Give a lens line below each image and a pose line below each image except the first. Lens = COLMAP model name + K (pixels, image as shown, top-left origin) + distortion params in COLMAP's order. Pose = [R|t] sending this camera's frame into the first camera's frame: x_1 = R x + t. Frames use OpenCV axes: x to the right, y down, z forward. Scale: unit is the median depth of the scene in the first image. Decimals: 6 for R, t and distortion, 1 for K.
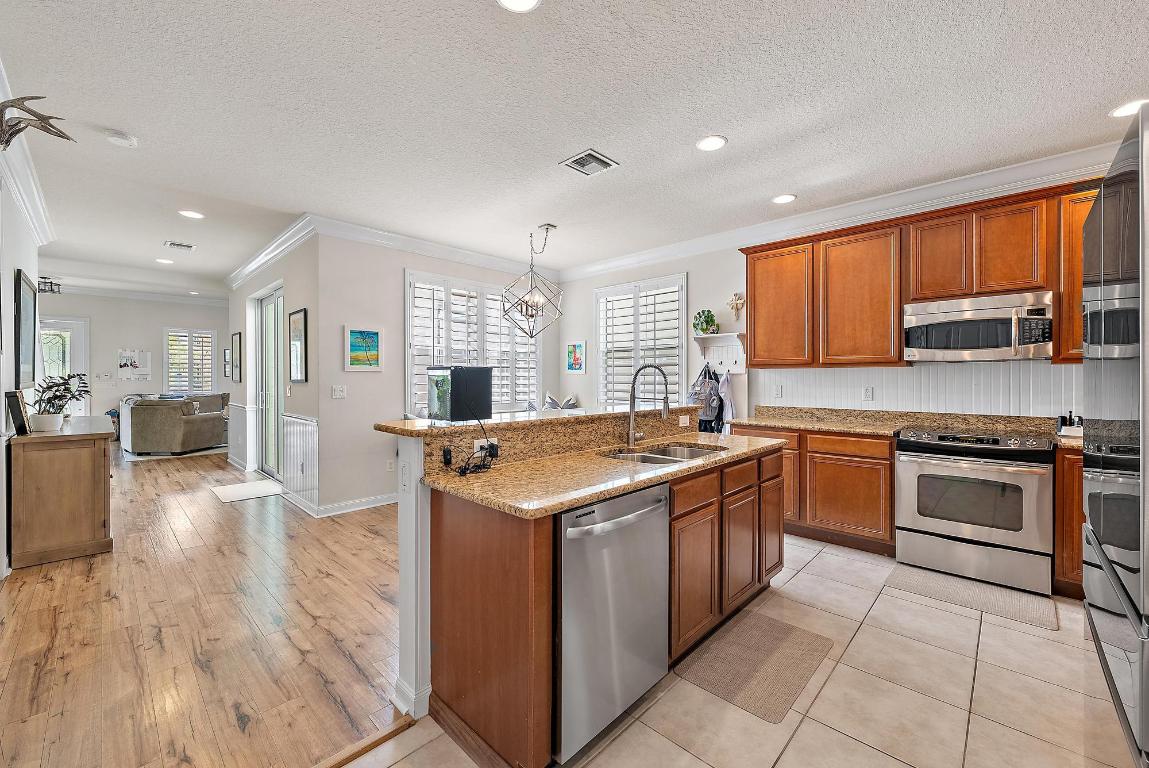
lens RADIAL K [[457.6, 0, 578.0], [0, 457.6, 370.7], [0, 0, 1]] dist [-0.001816, -0.000020]
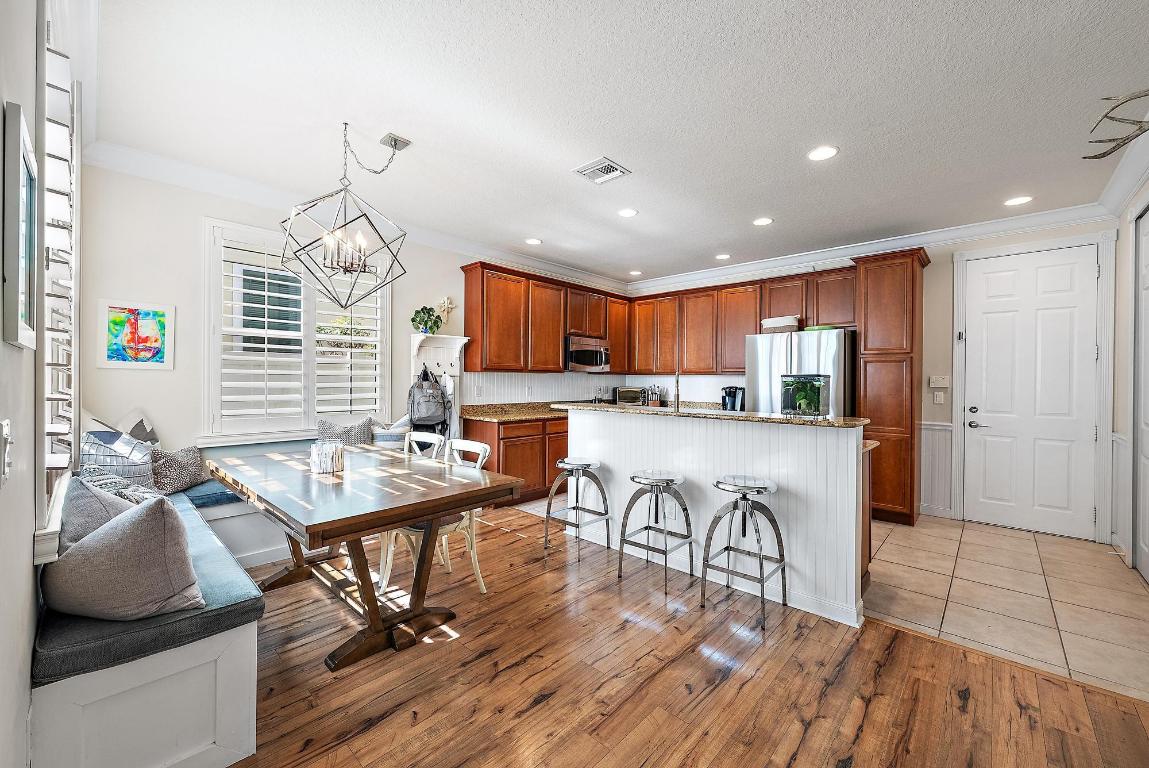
lens RADIAL K [[457.6, 0, 578.0], [0, 457.6, 370.7], [0, 0, 1]] dist [-0.001816, -0.000020]
pose [[-0.022263, 0.022650, 0.999496, -1.042089], [-0.023141, 0.999464, -0.023165, 0.018240], [-0.999484, -0.023645, -0.021727, 1.122854]]
